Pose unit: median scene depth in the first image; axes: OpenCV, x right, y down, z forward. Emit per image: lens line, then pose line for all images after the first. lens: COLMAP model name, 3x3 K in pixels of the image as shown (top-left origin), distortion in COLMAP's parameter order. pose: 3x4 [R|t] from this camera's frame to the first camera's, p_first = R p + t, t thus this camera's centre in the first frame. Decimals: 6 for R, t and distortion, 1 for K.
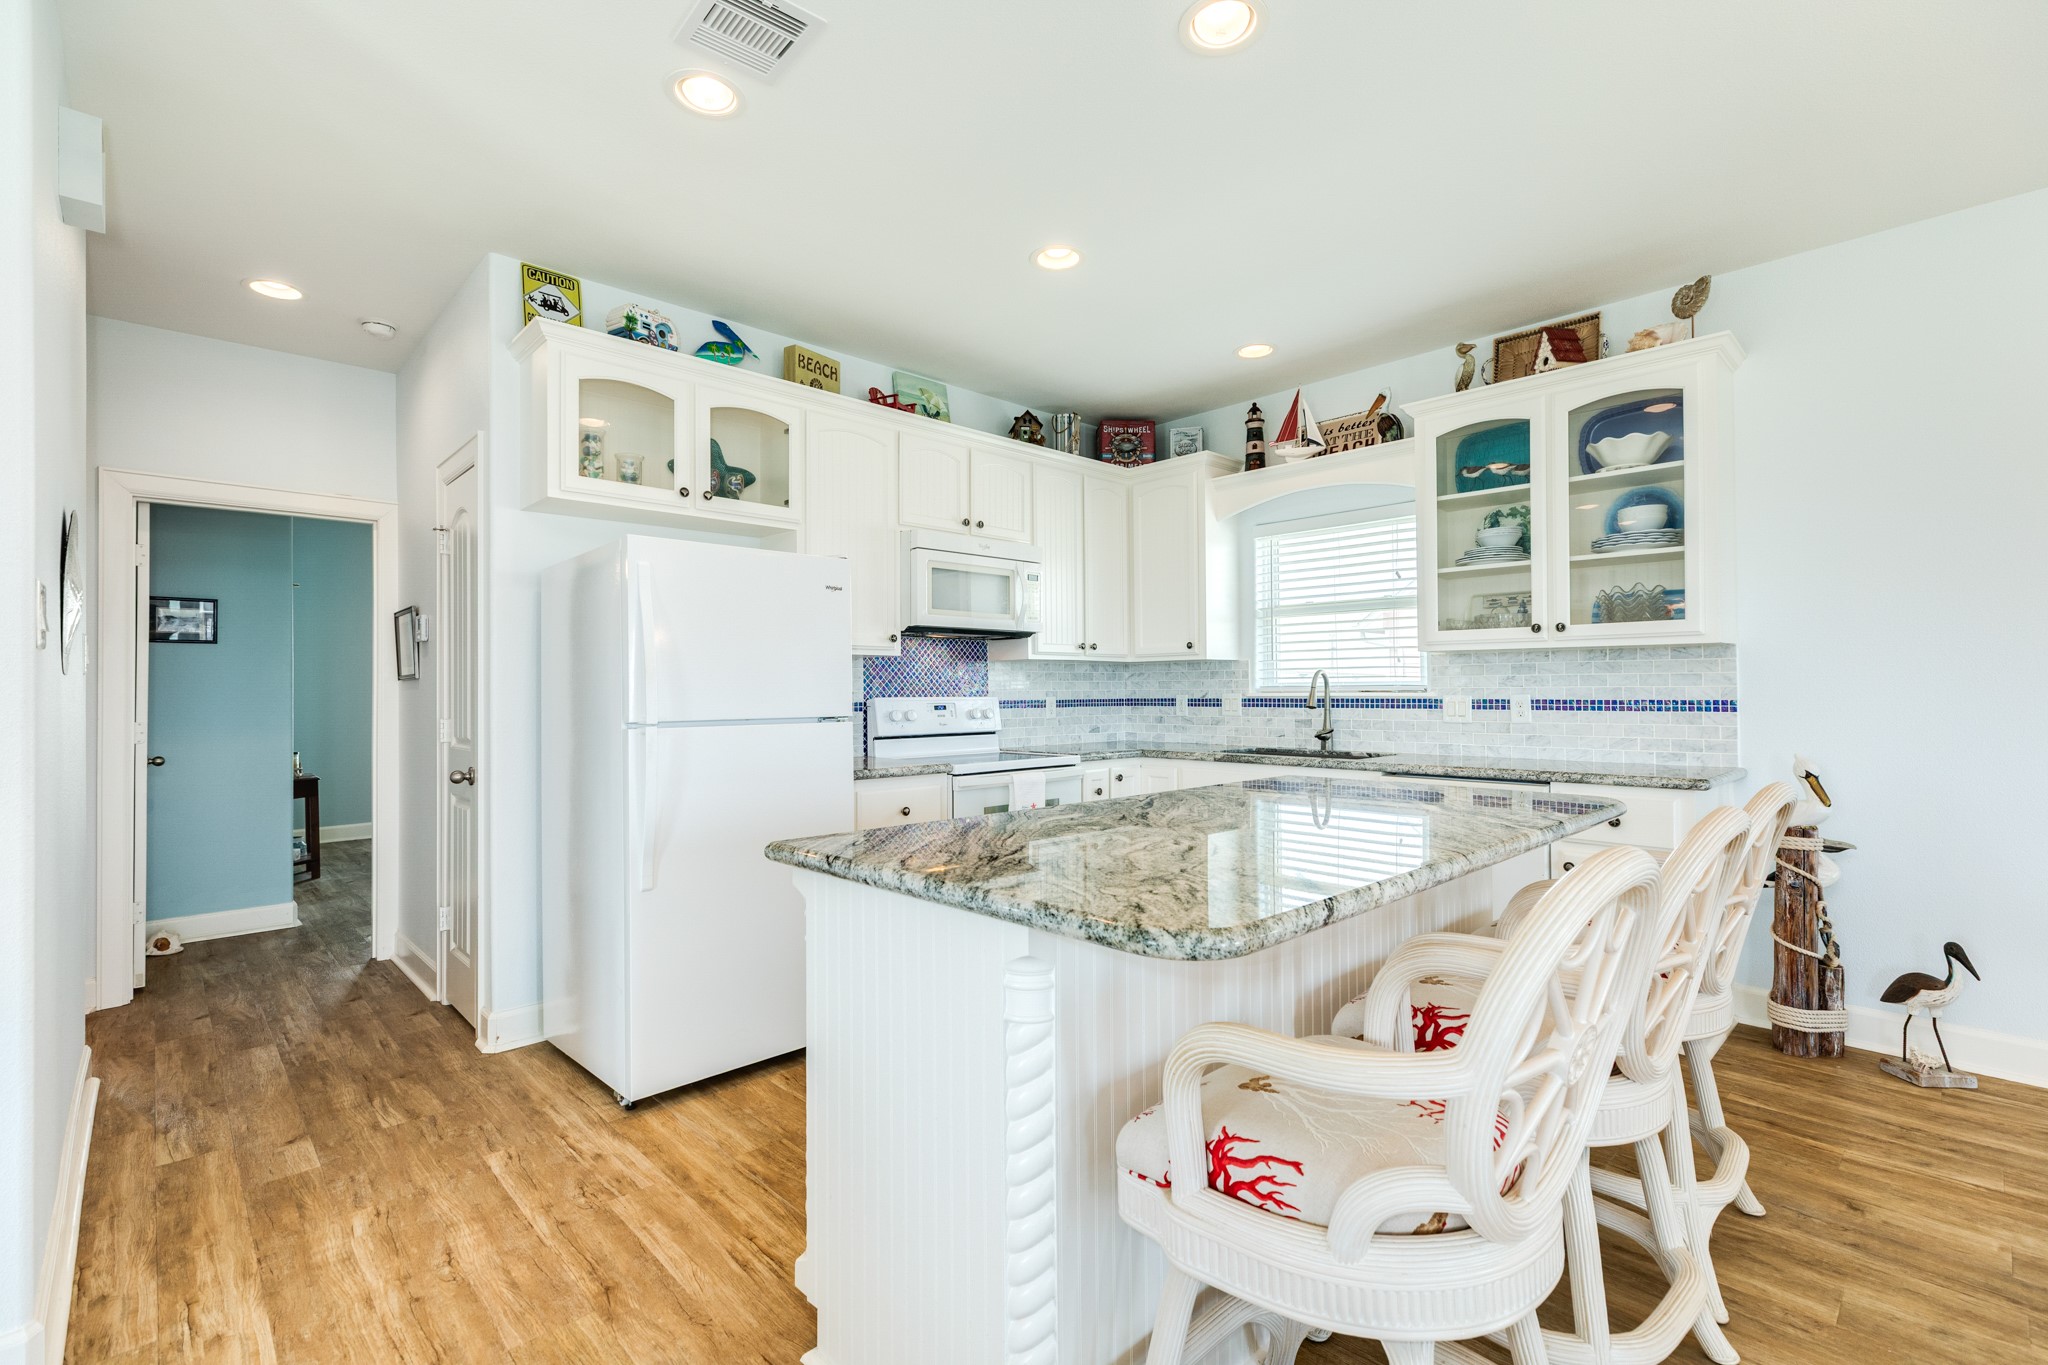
lens RADIAL K [[911.8, 0, 1023.1], [0, 911.8, 678.1], [0, 0, 1]] dist [0.003658, 0.000183]
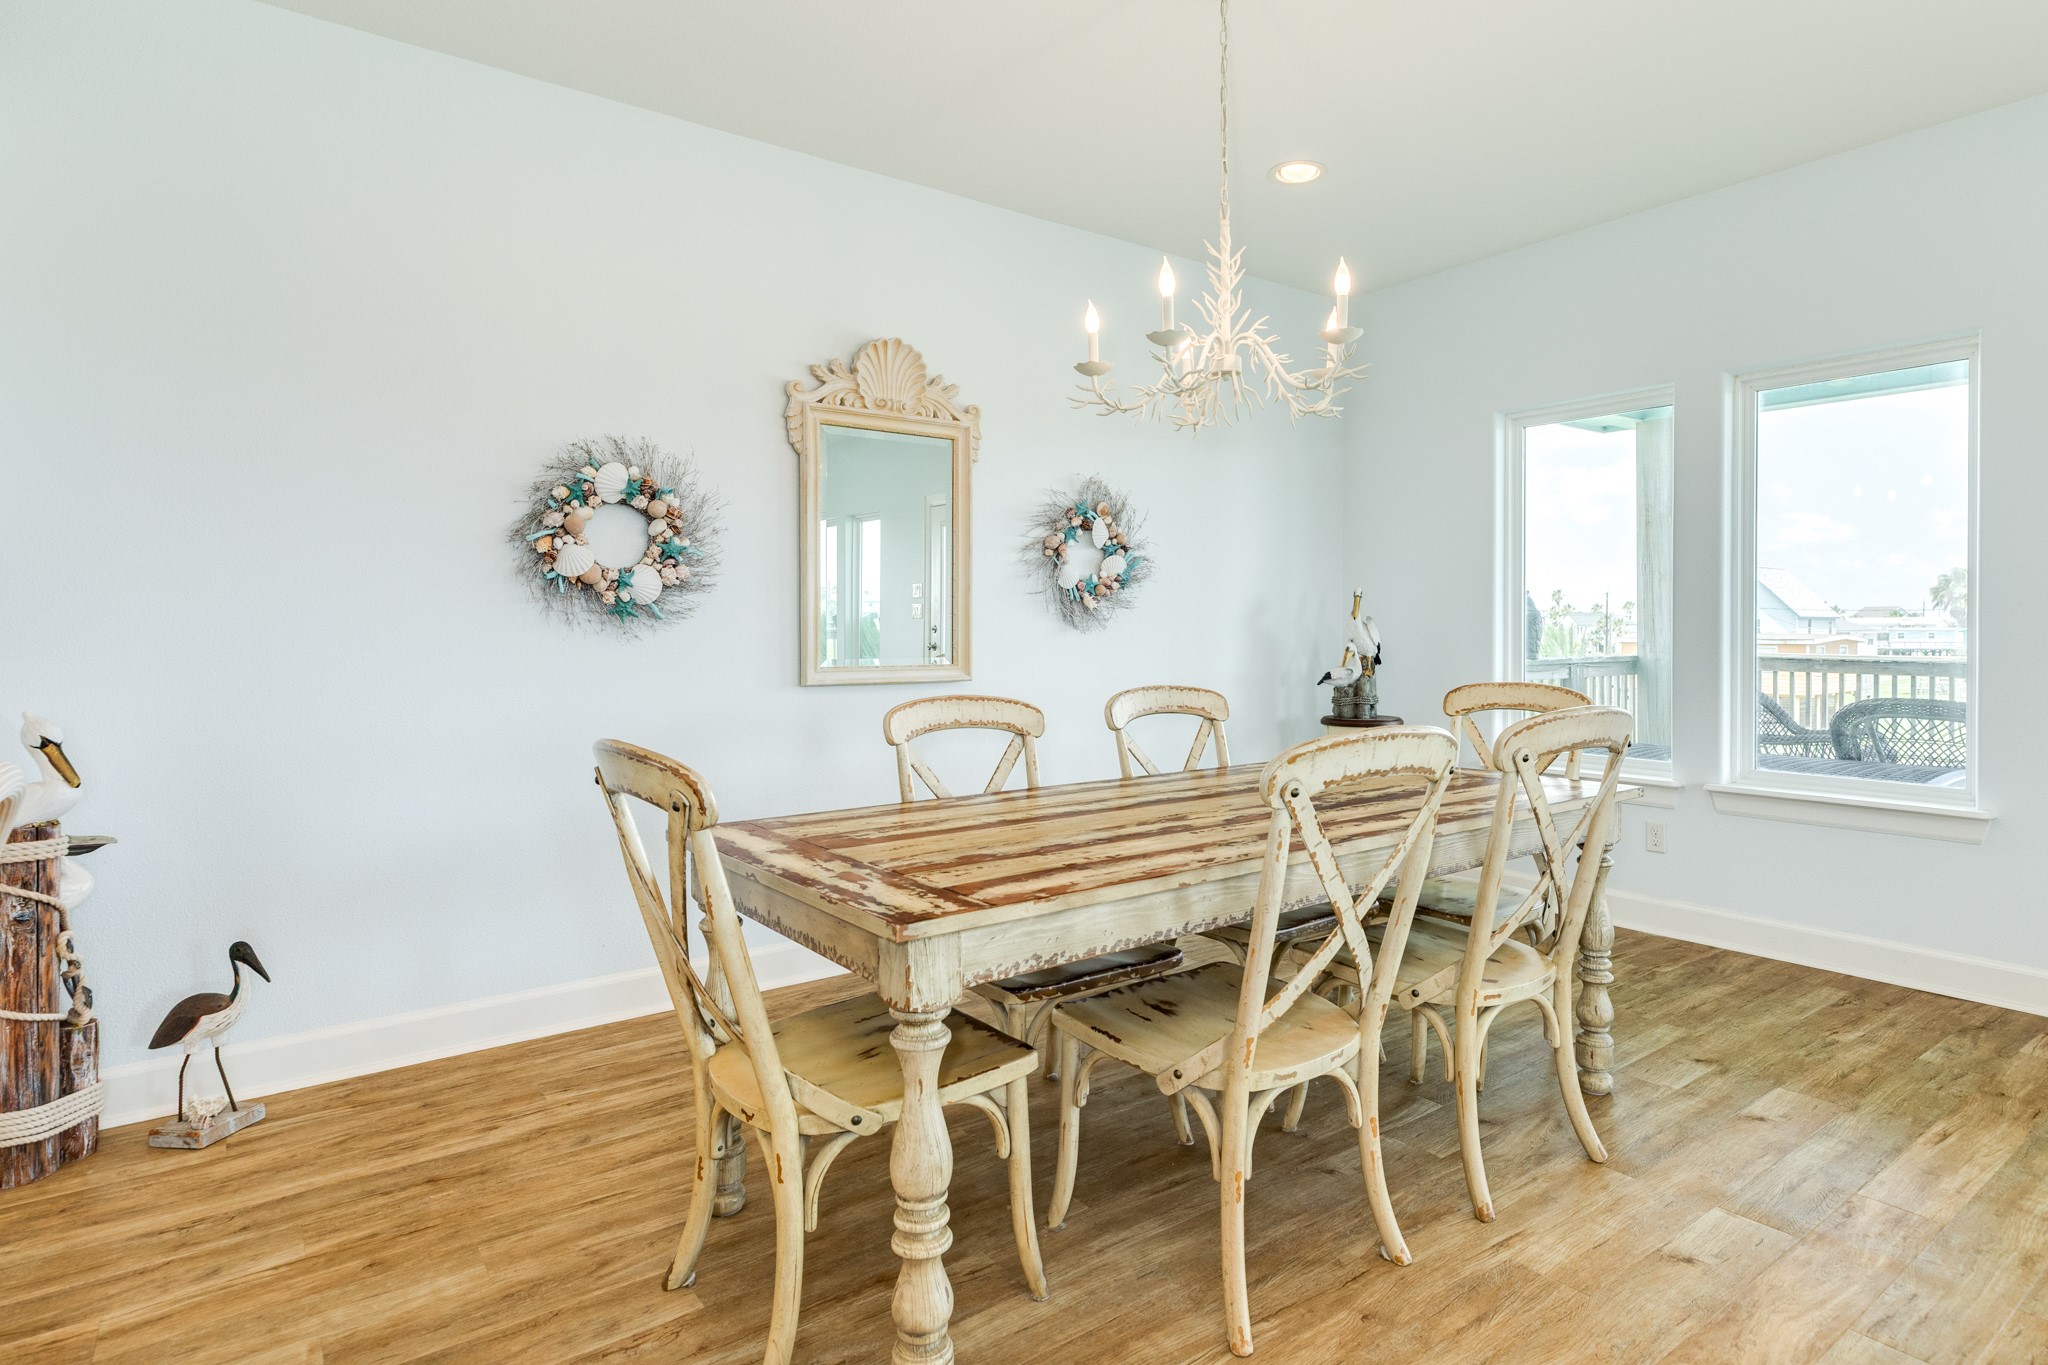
lens RADIAL K [[1110.5, 0, 1069.2], [0, 1110.5, 643.8], [0, 0, 1]] dist [0.007074, 0.000557]
pose [[0.117679, -0.011734, 0.992982, 0.130378], [-0.008914, 0.999877, 0.012872, 0.015967], [-0.993012, -0.010366, 0.117560, 0.153420]]
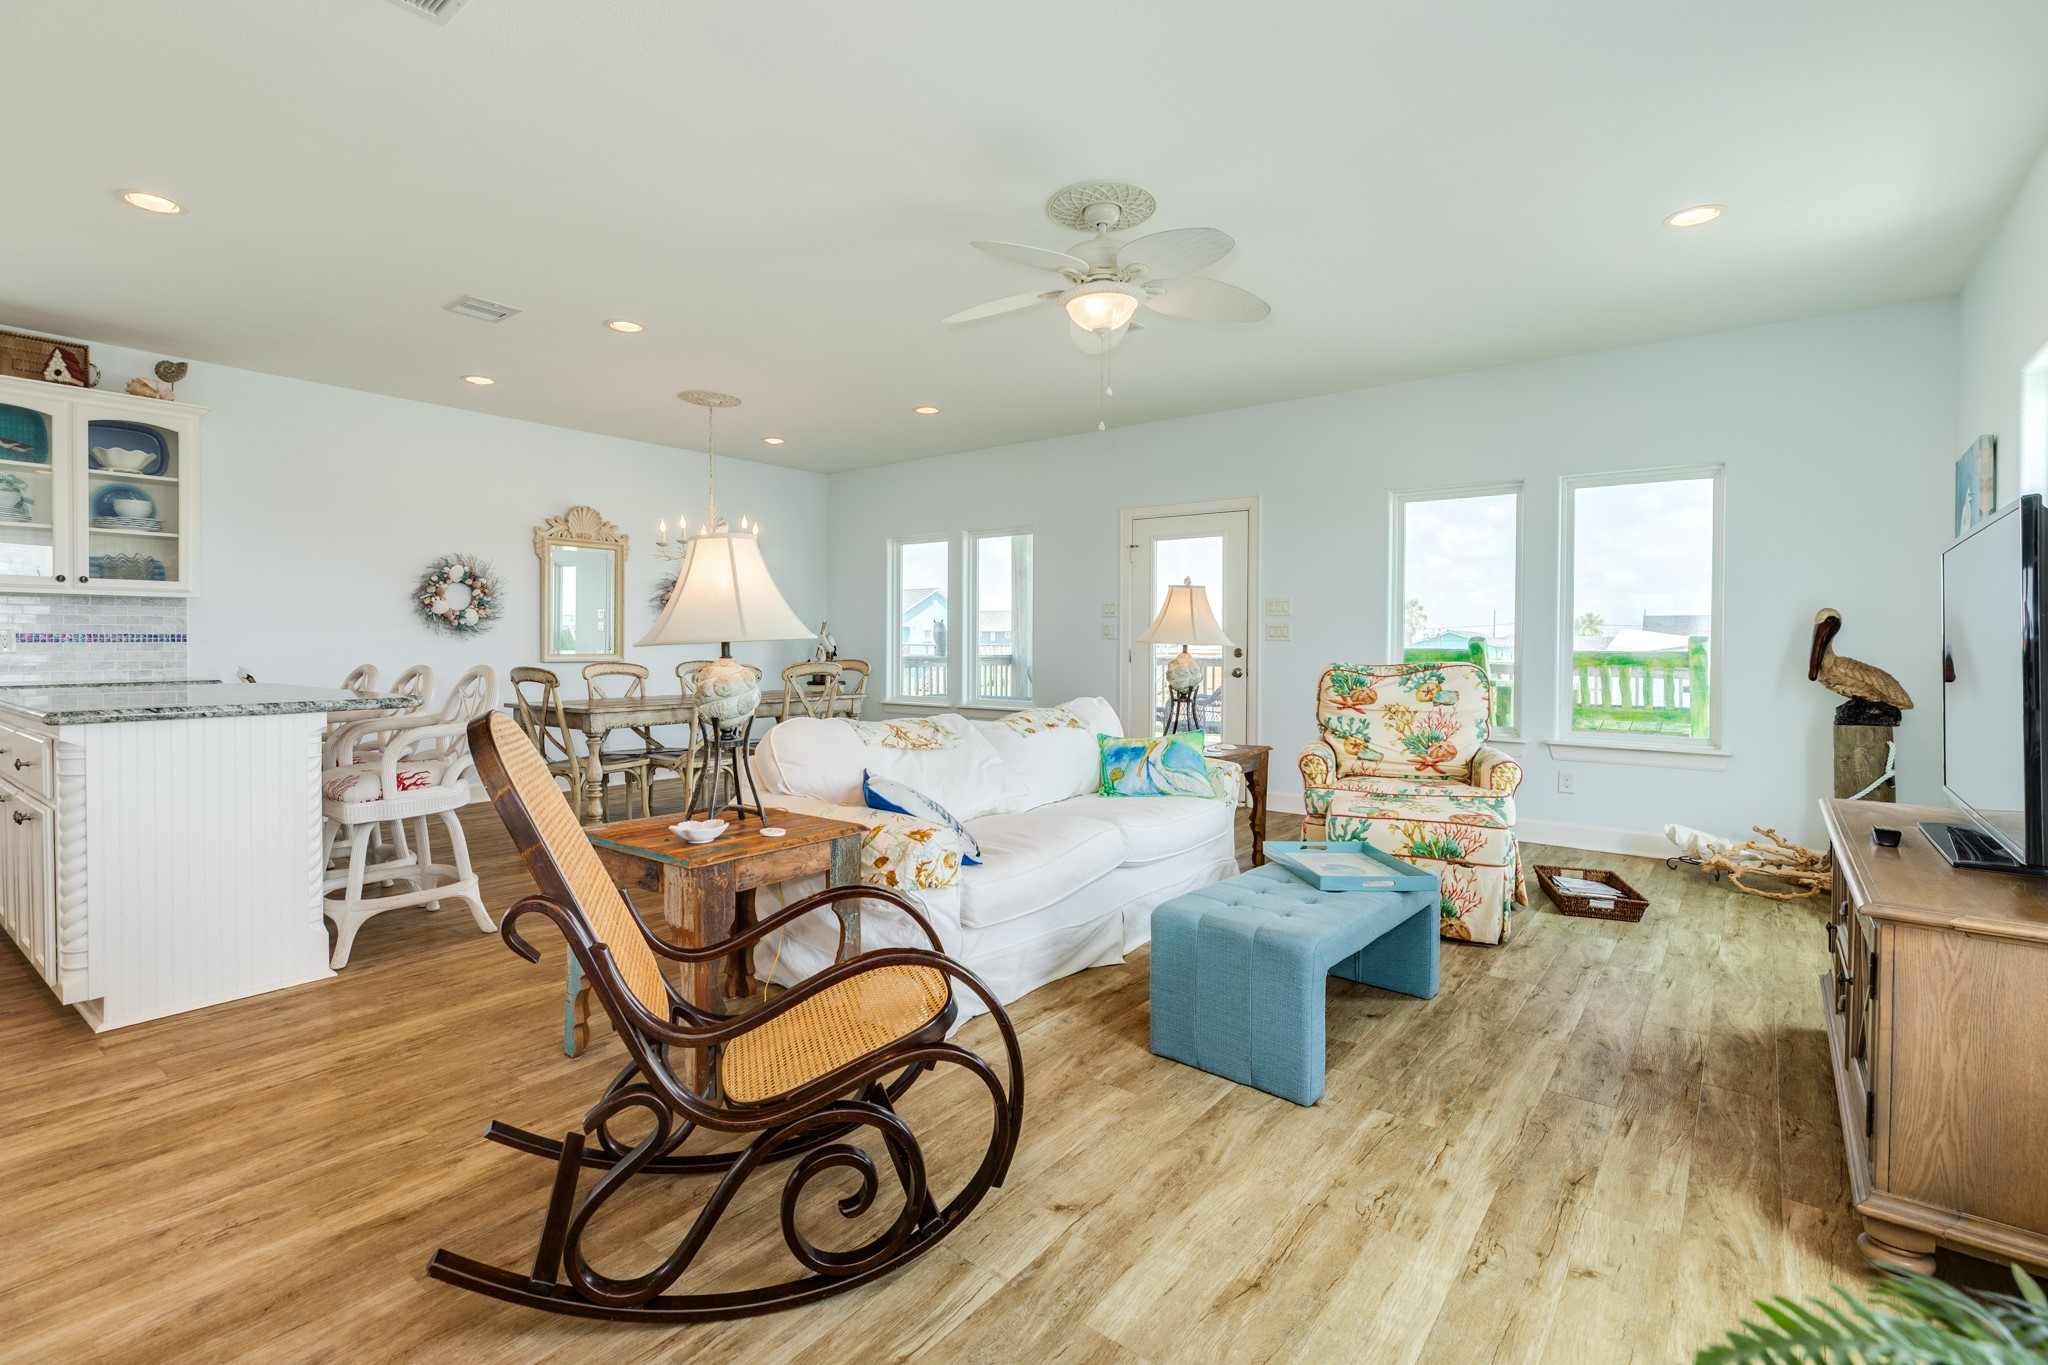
lens RADIAL K [[950.0, 0, 990.3], [0, 950.0, 652.4], [0, 0, 1]] dist [0.002969, -0.000306]
pose [[-0.128987, -0.008591, 0.991609, -0.930447], [-0.012727, 0.999894, 0.007007, 0.024117], [-0.991565, -0.011717, -0.129083, -0.141479]]
